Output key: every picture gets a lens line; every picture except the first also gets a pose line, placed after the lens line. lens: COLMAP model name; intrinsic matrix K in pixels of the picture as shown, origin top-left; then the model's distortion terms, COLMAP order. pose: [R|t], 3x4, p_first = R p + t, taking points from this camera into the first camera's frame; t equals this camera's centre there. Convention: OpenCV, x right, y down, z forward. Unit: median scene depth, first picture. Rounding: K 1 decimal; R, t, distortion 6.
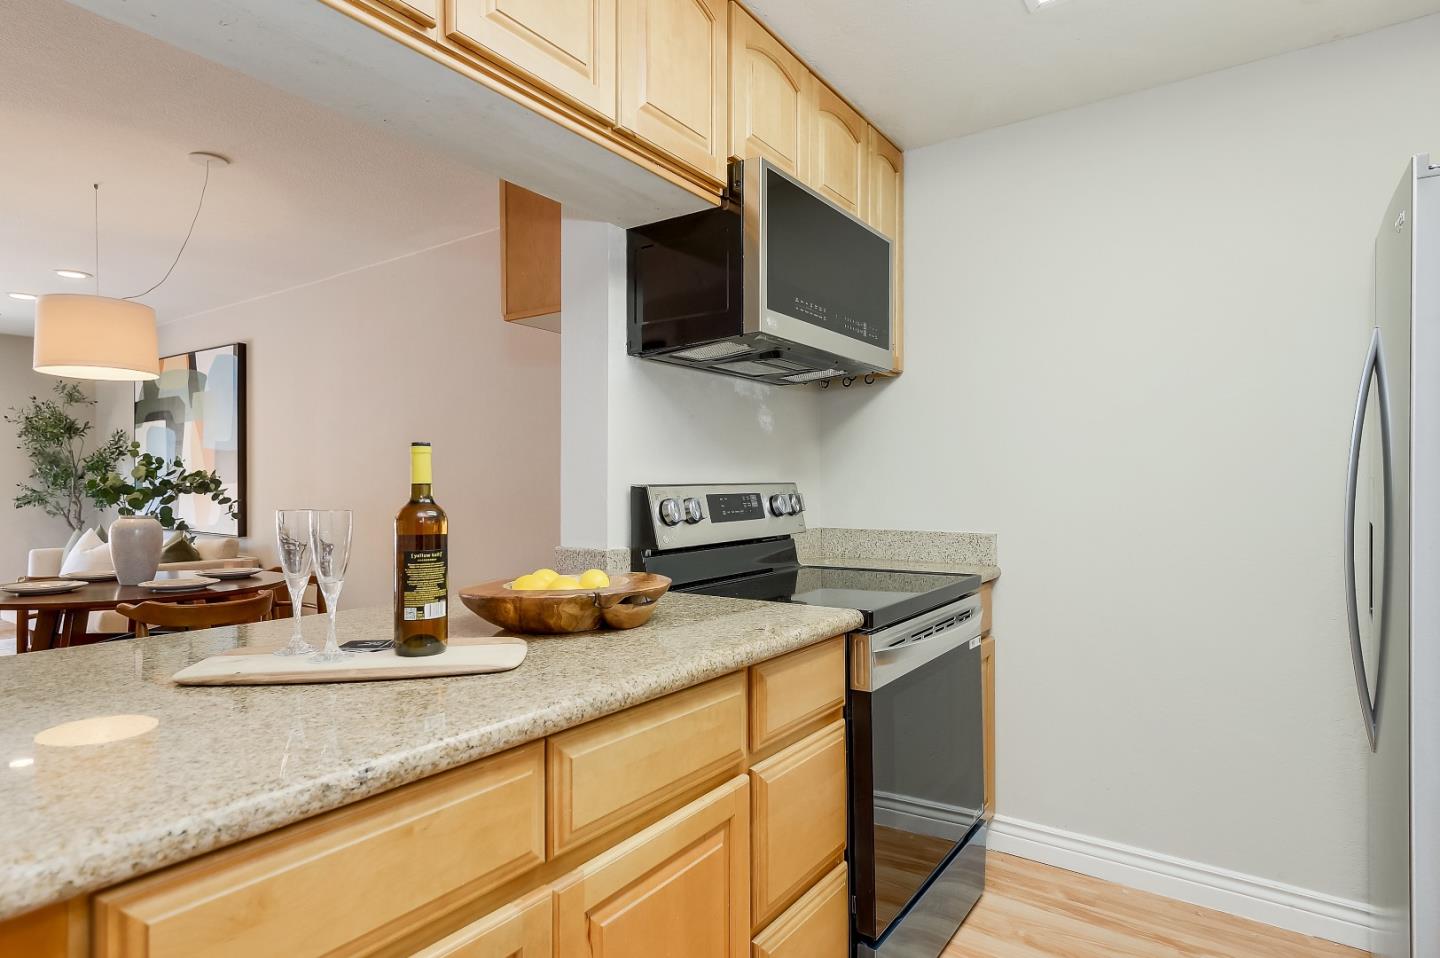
lens RADIAL K [[788.7, 0, 715.1], [0, 788.7, 488.9], [0, 0, 1]] dist [0.027389, -0.010689]
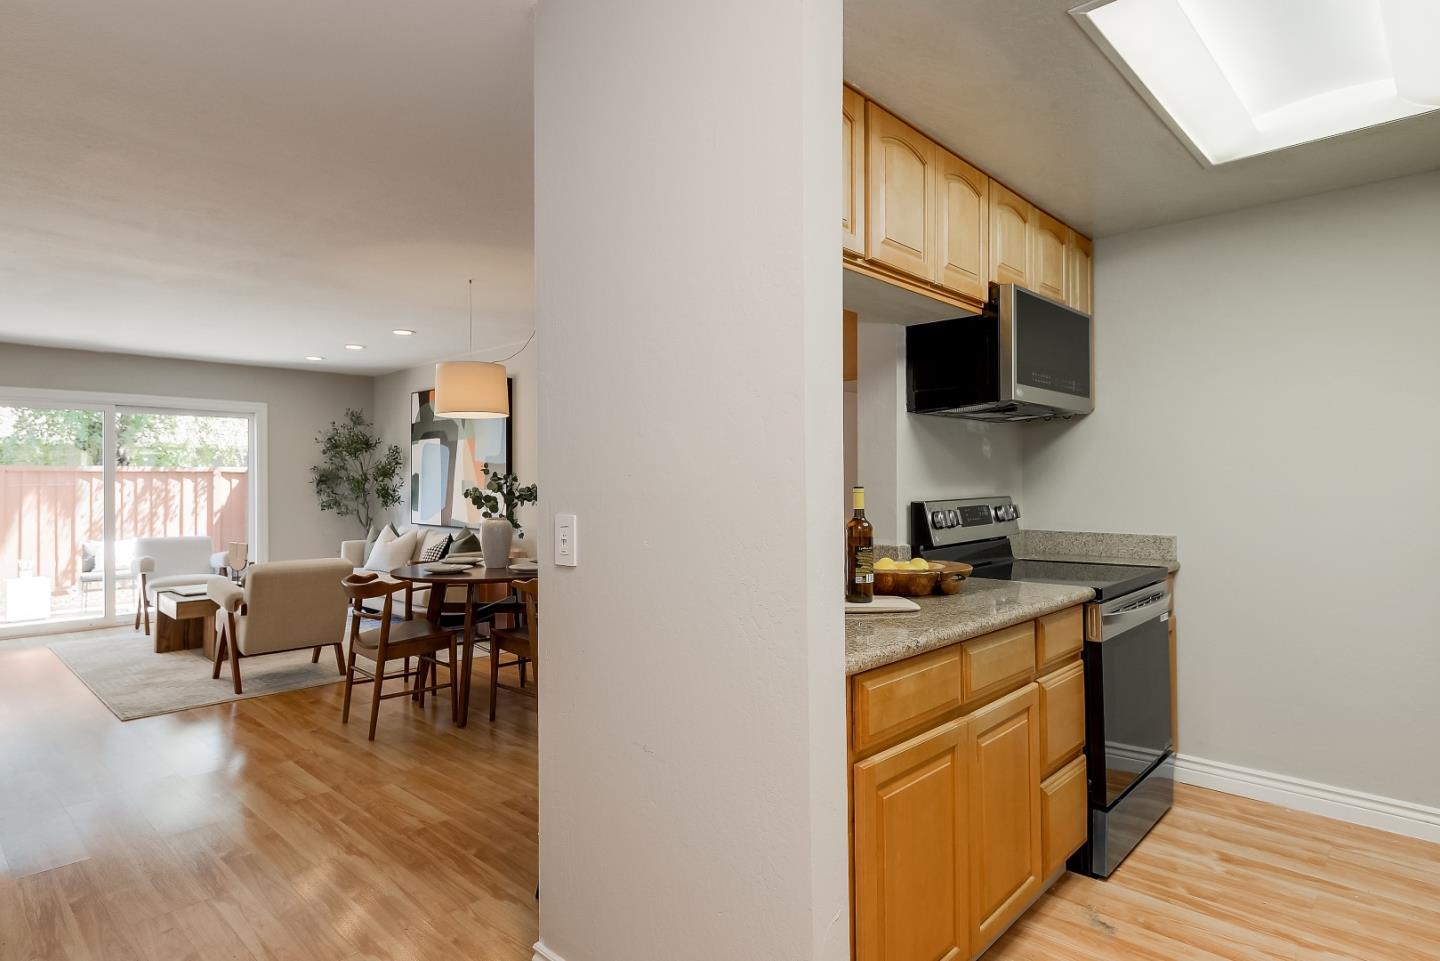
lens RADIAL K [[788.7, 0, 715.7], [0, 788.7, 474.3], [0, 0, 1]] dist [0.027389, -0.010689]
pose [[0.989691, -0.005610, -0.143108, -0.251732], [0.003832, 0.999912, -0.012698, -0.037396], [0.143166, 0.012018, 0.989626, -0.489414]]
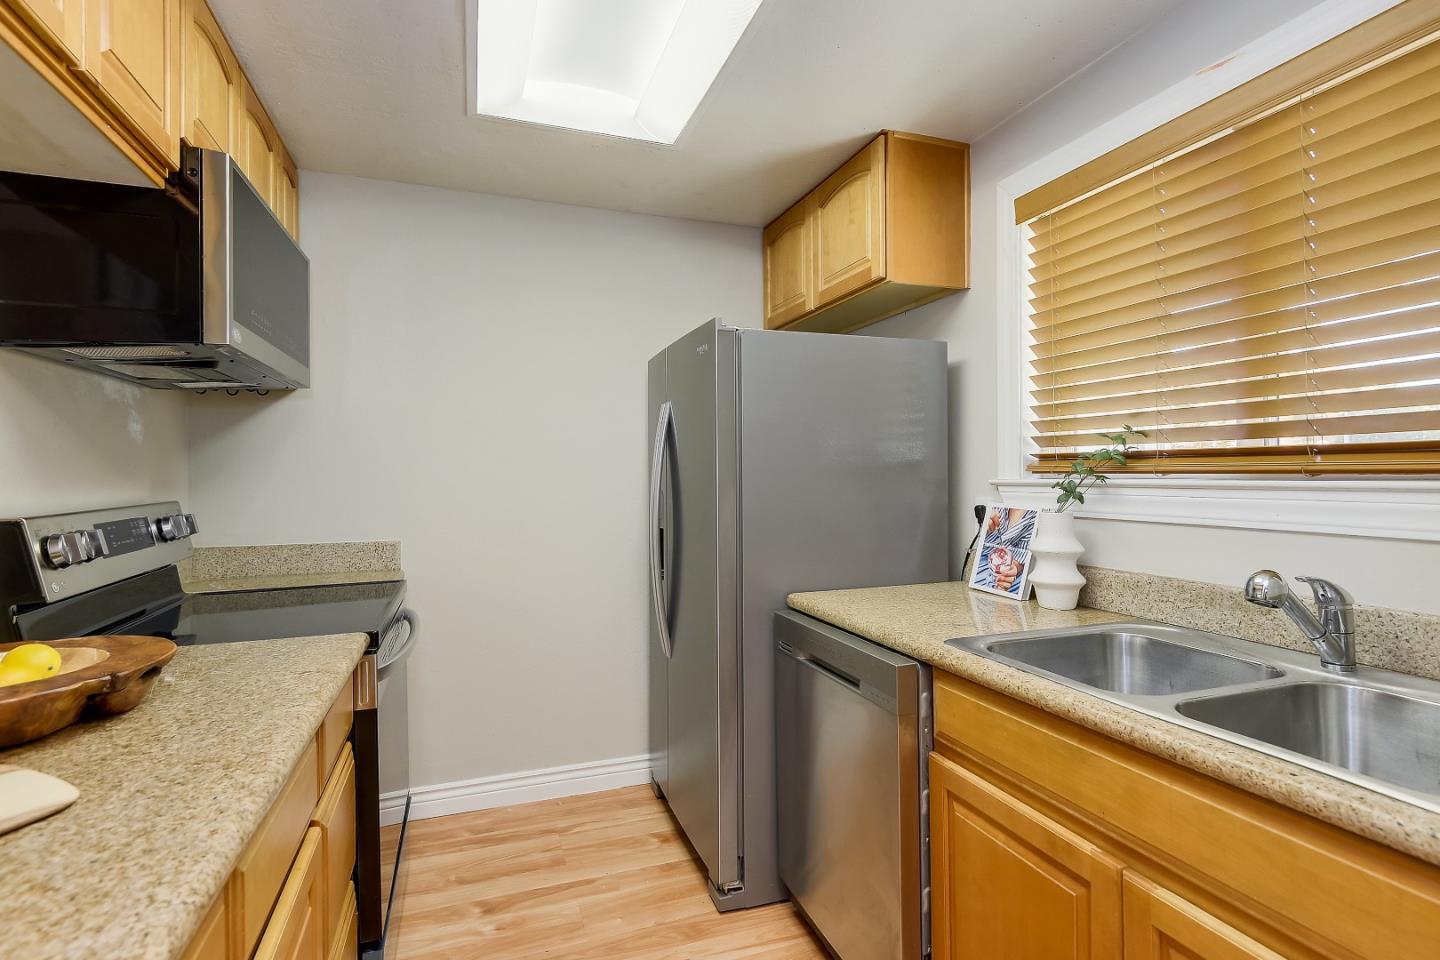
lens RADIAL K [[696.4, 0, 719.5], [0, 696.4, 471.6], [0, 0, 1]] dist [0.005211, -0.001767]
pose [[0.573731, -0.000422, 0.819044, -0.243960], [0.010085, 0.999928, -0.006549, -0.037759], [-0.818982, 0.012018, 0.573694, 0.072753]]
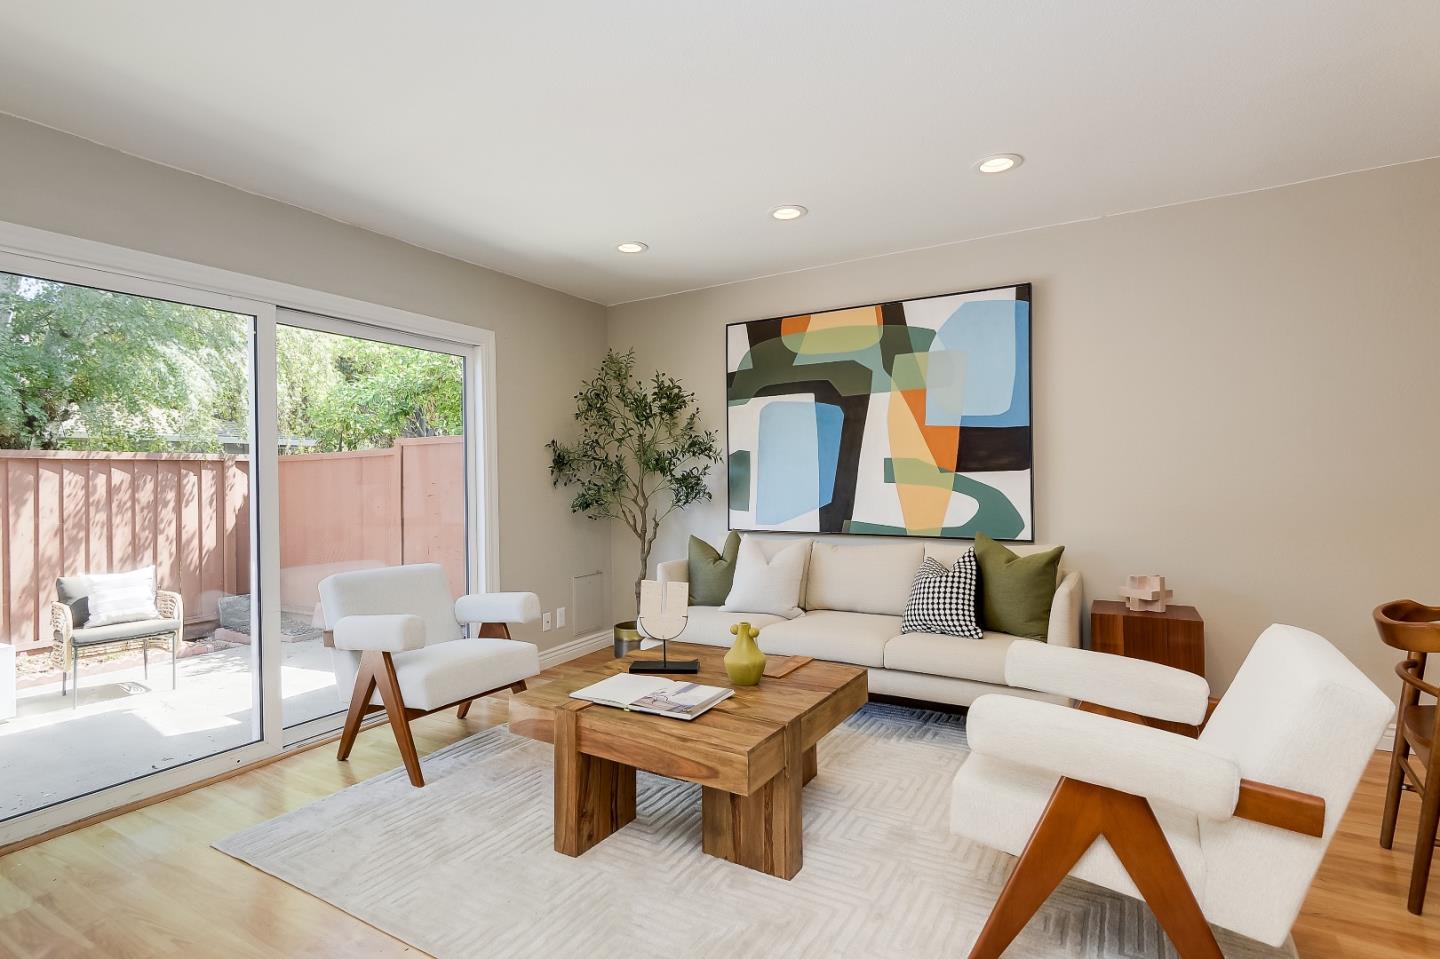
lens RADIAL K [[696.4, 0, 724.3], [0, 696.4, 482.9], [0, 0, 1]] dist [0.005211, -0.001767]
pose [[0.996368, -0.011431, 0.084384, -2.479130], [0.011646, 0.999930, -0.002049, 0.004190], [-0.084355, 0.003024, 0.996431, 0.981638]]
